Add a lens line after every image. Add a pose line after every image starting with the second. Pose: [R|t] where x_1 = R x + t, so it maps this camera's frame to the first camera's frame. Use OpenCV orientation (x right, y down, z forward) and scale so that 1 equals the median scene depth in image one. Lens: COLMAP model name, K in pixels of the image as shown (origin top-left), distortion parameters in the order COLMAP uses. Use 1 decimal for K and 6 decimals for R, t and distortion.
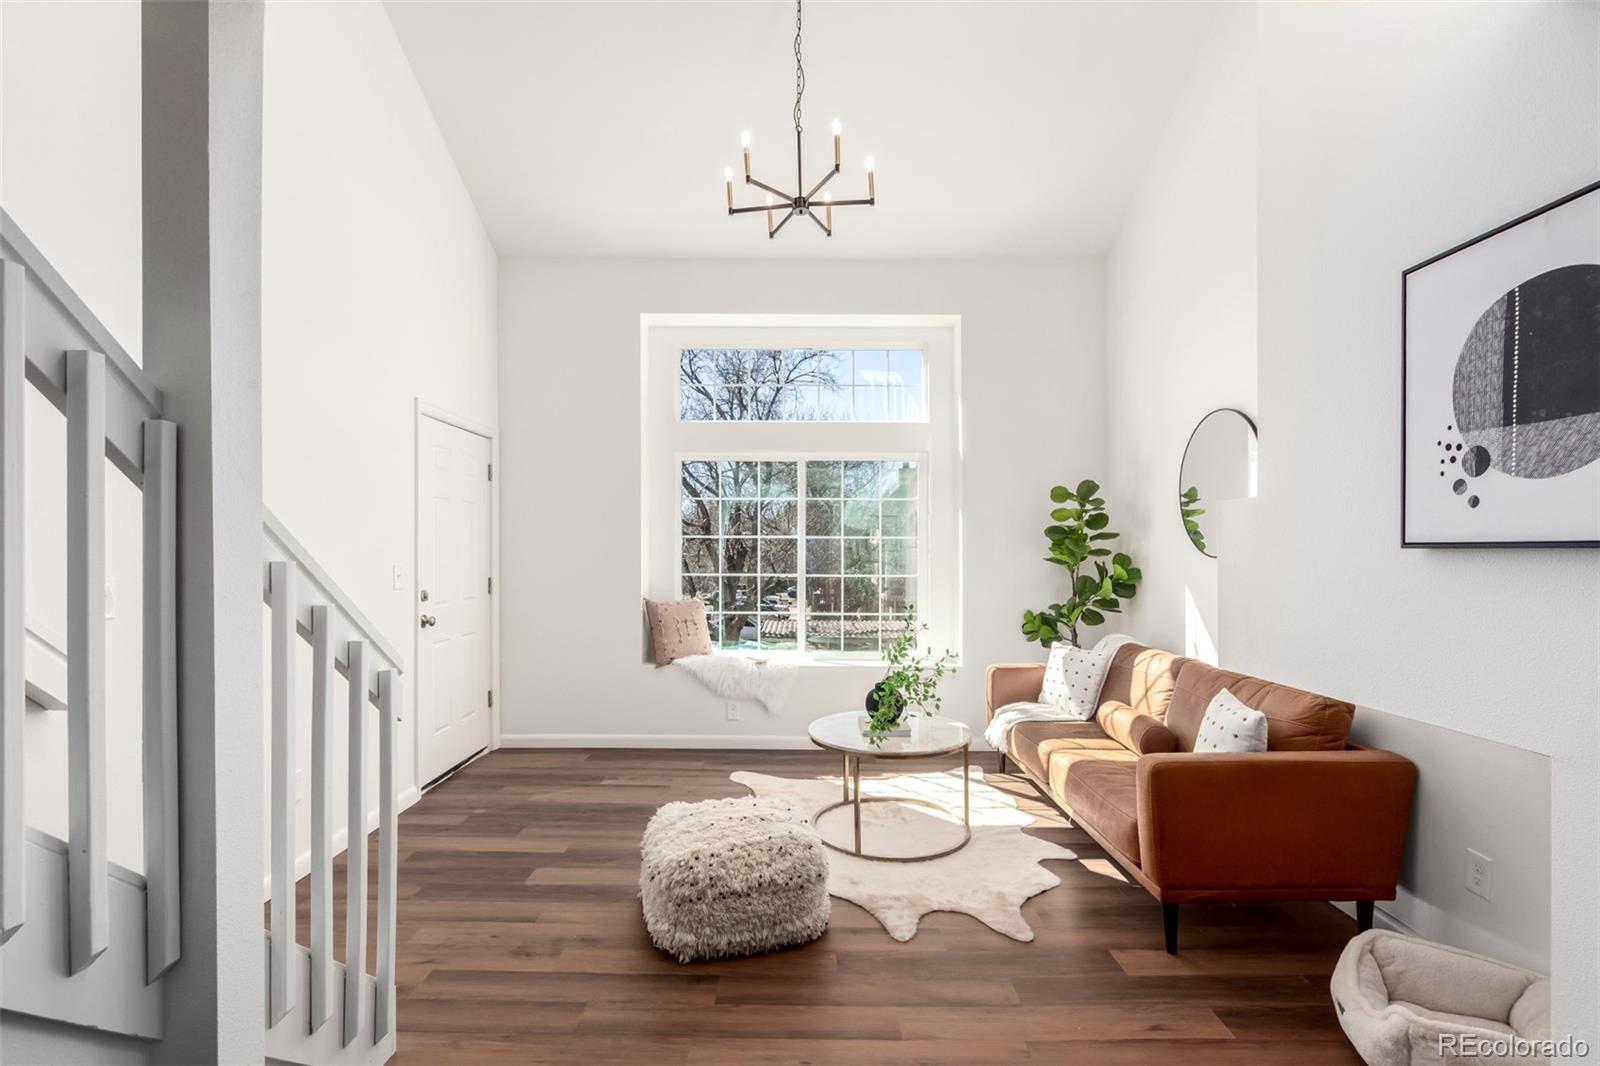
lens RADIAL K [[737.5, 0, 794.6], [0, 737.5, 544.4], [0, 0, 1]] dist [0.003230, -0.002540]
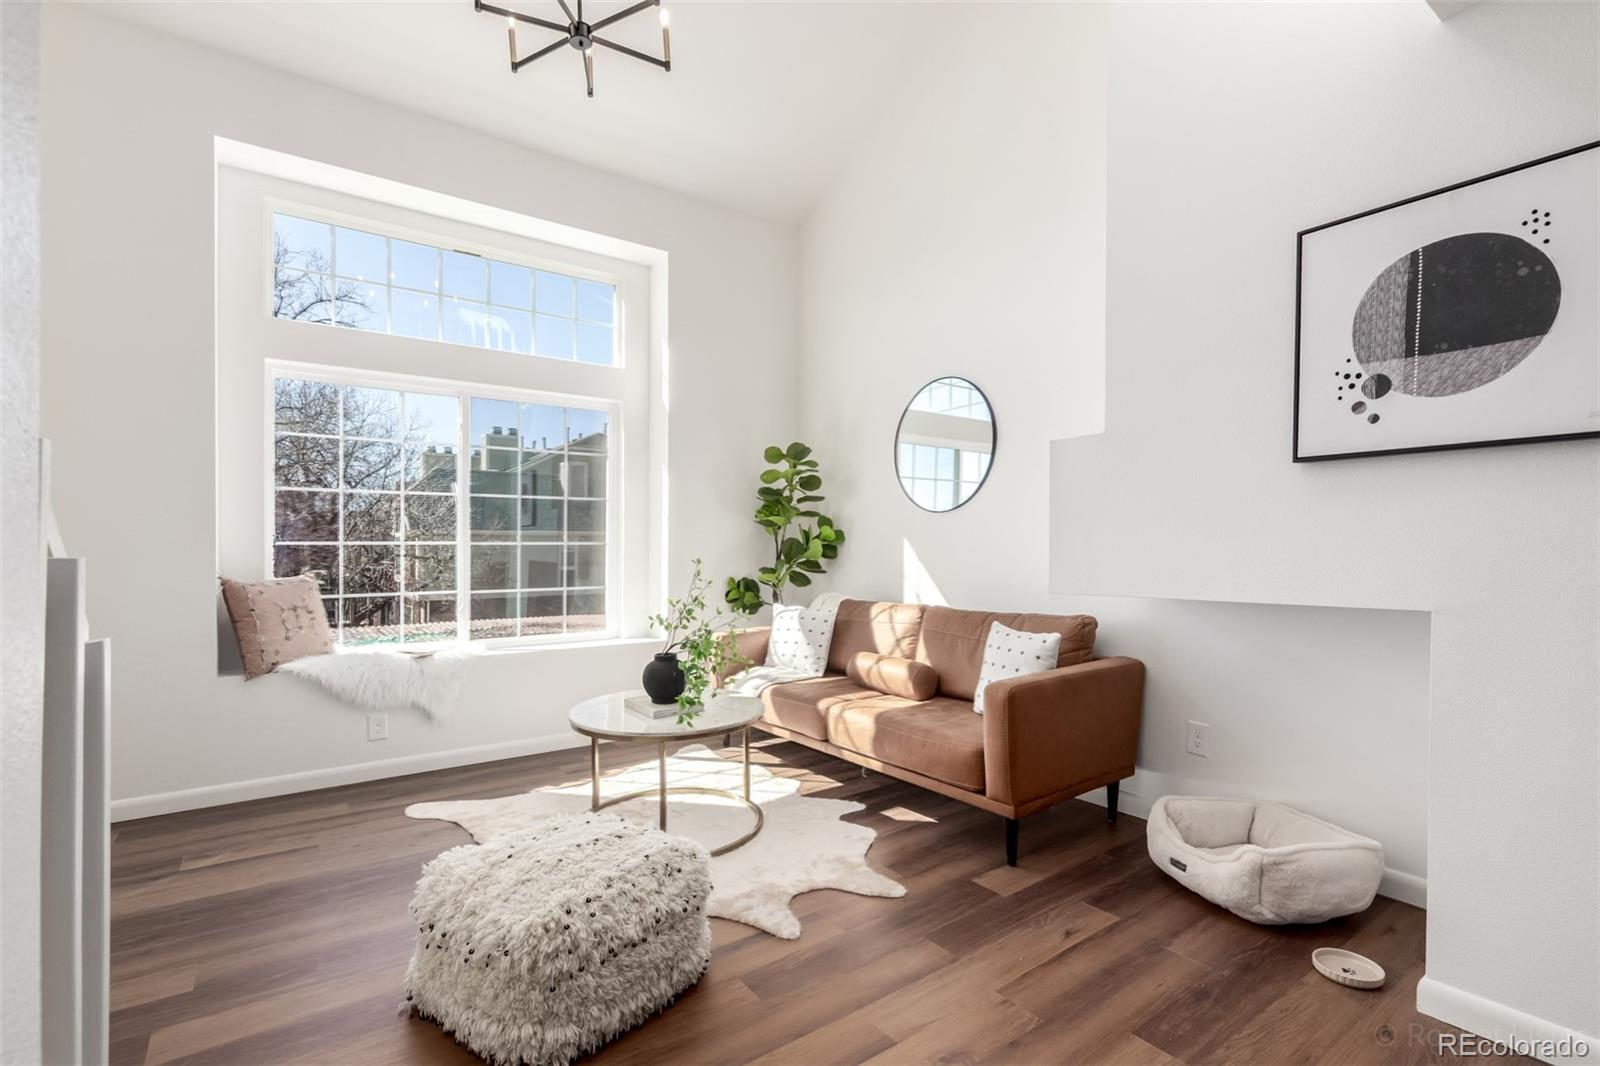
lens RADIAL K [[737.5, 0, 799.9], [0, 737.5, 550.8], [0, 0, 1]] dist [0.003230, -0.002540]
pose [[0.803310, -0.008542, 0.595499, -0.357260], [0.002267, 0.999934, 0.011285, 0.087412], [-0.595556, -0.007716, 0.803277, 0.330908]]
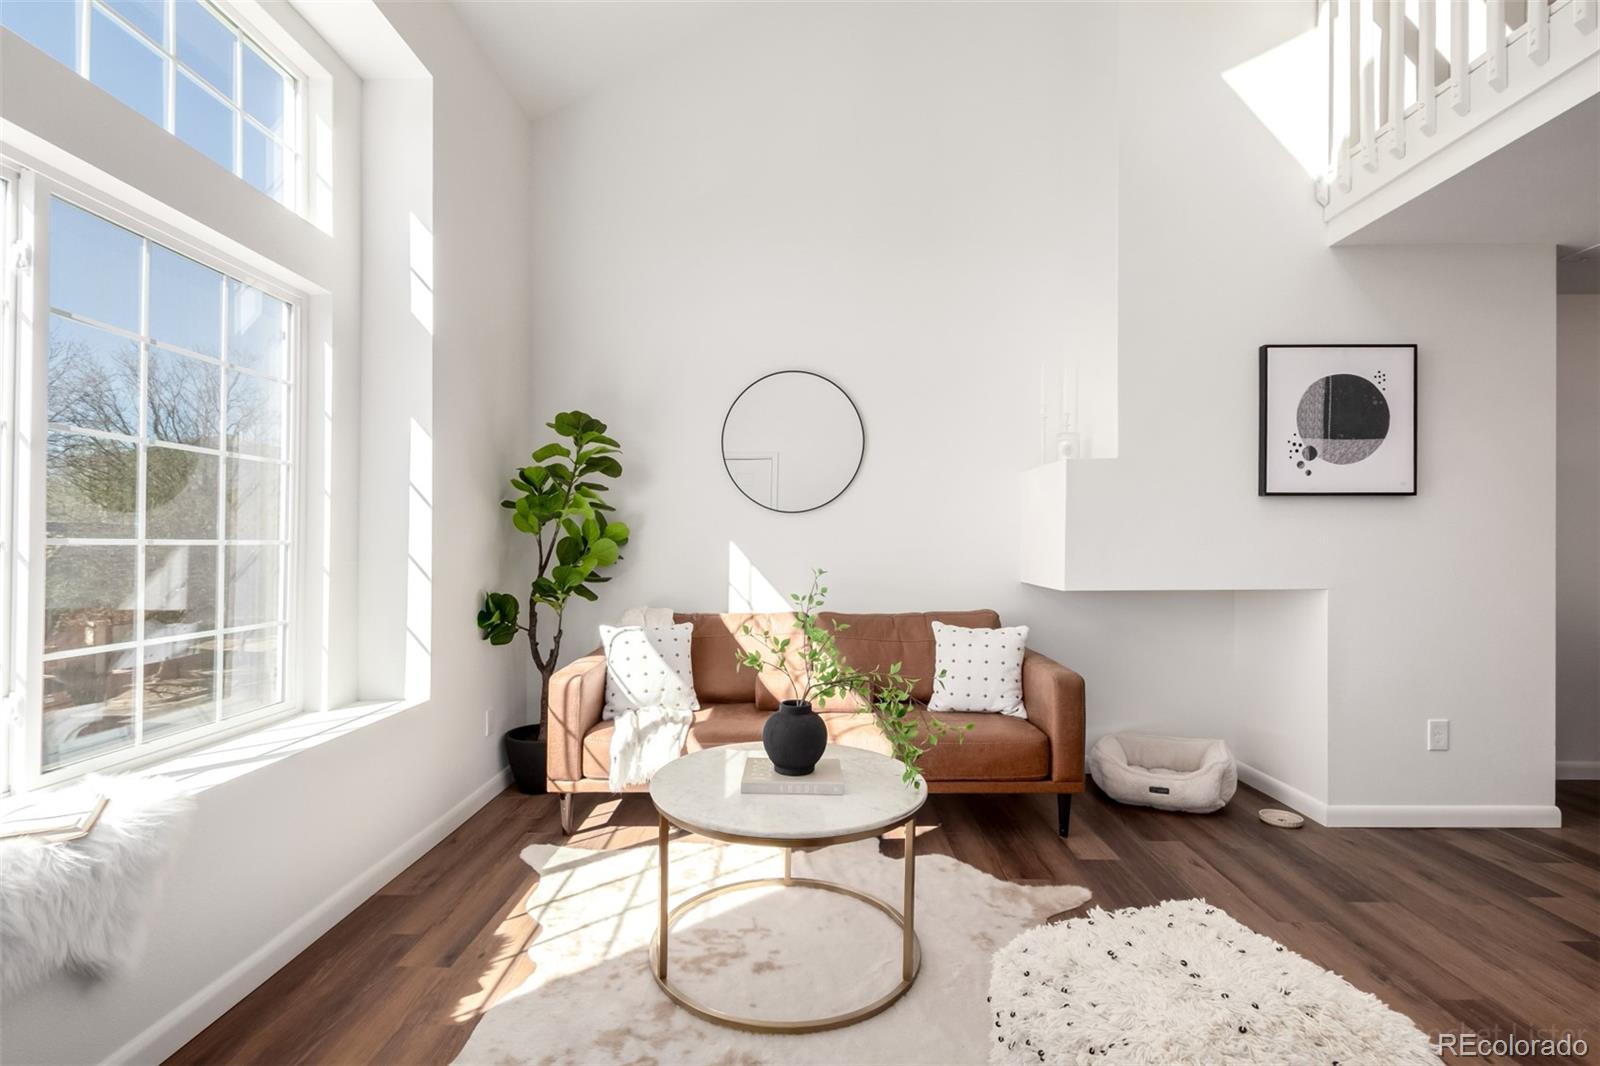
lens RADIAL K [[737.5, 0, 777.8], [0, 737.5, 540.3], [0, 0, 1]] dist [0.003230, -0.002540]
pose [[0.007465, 0.002601, 0.999969, -0.664013], [-0.004929, 0.999985, -0.002564, 0.082799], [-0.999960, -0.004909, 0.007477, 1.426890]]
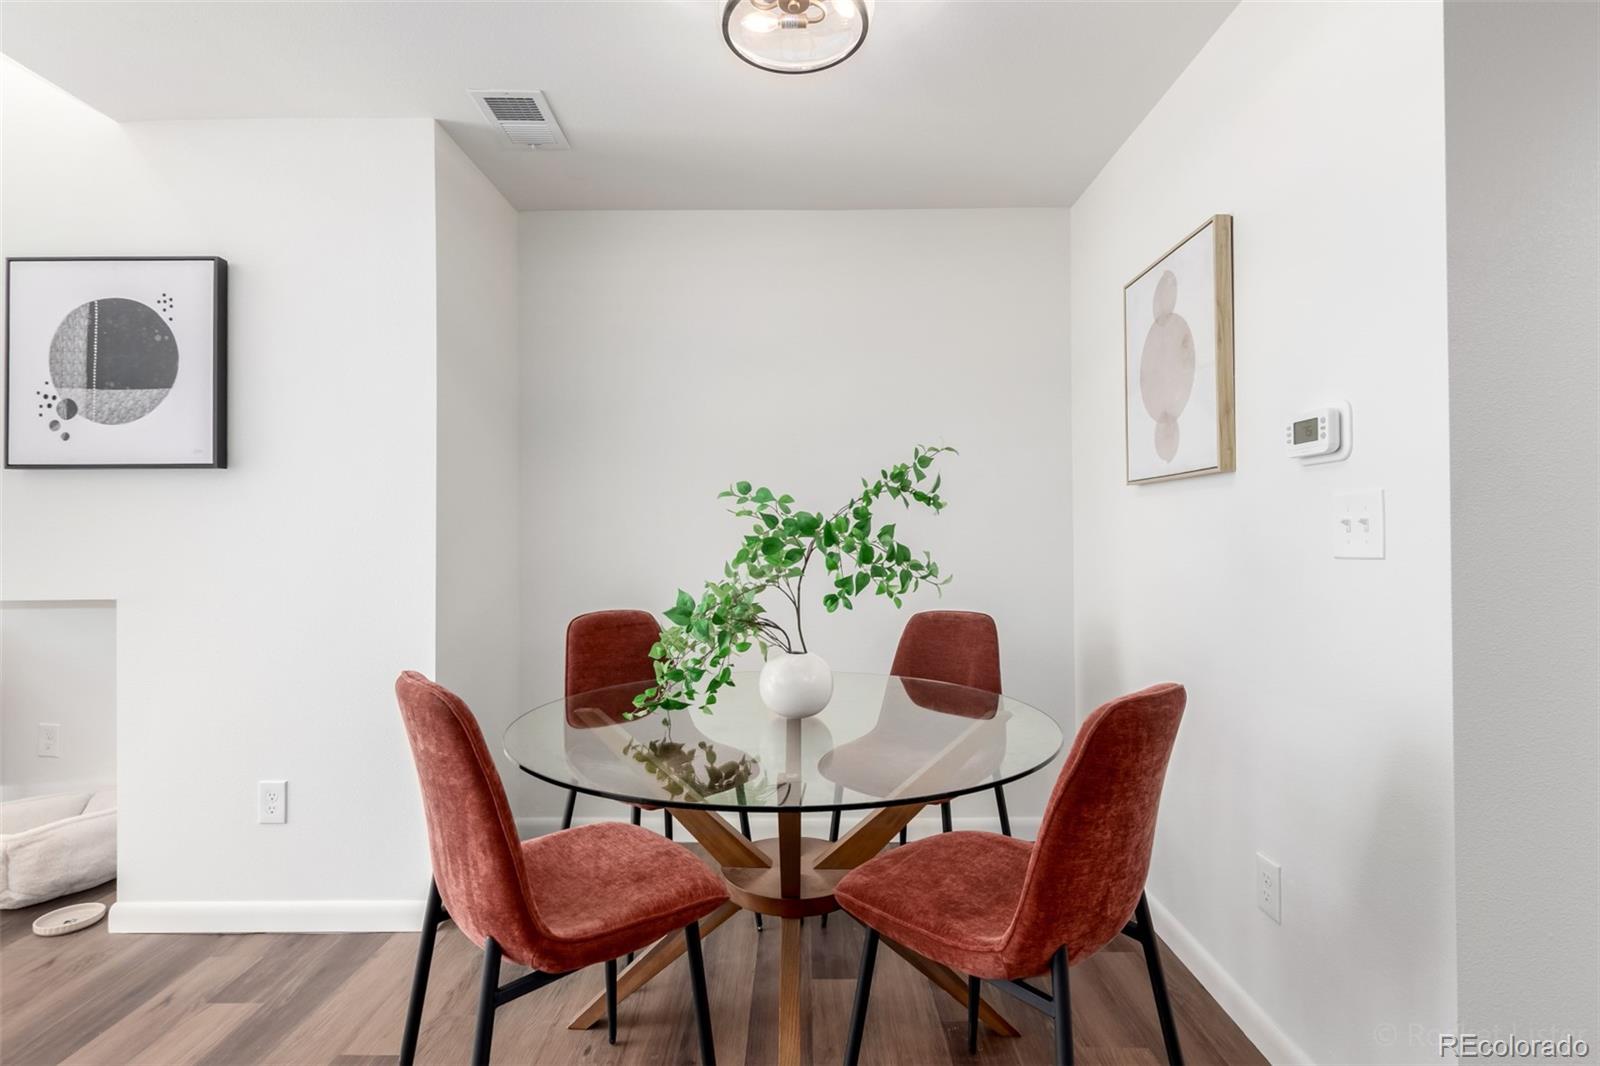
lens RADIAL K [[737.5, 0, 800.8], [0, 737.5, 532.9], [0, 0, 1]] dist [0.003230, -0.002540]
pose [[-0.008209, 0.000234, 0.999966, -0.321062], [-0.000173, 1.000000, -0.000235, 0.077203], [-0.999966, -0.000175, -0.008209, -0.257868]]
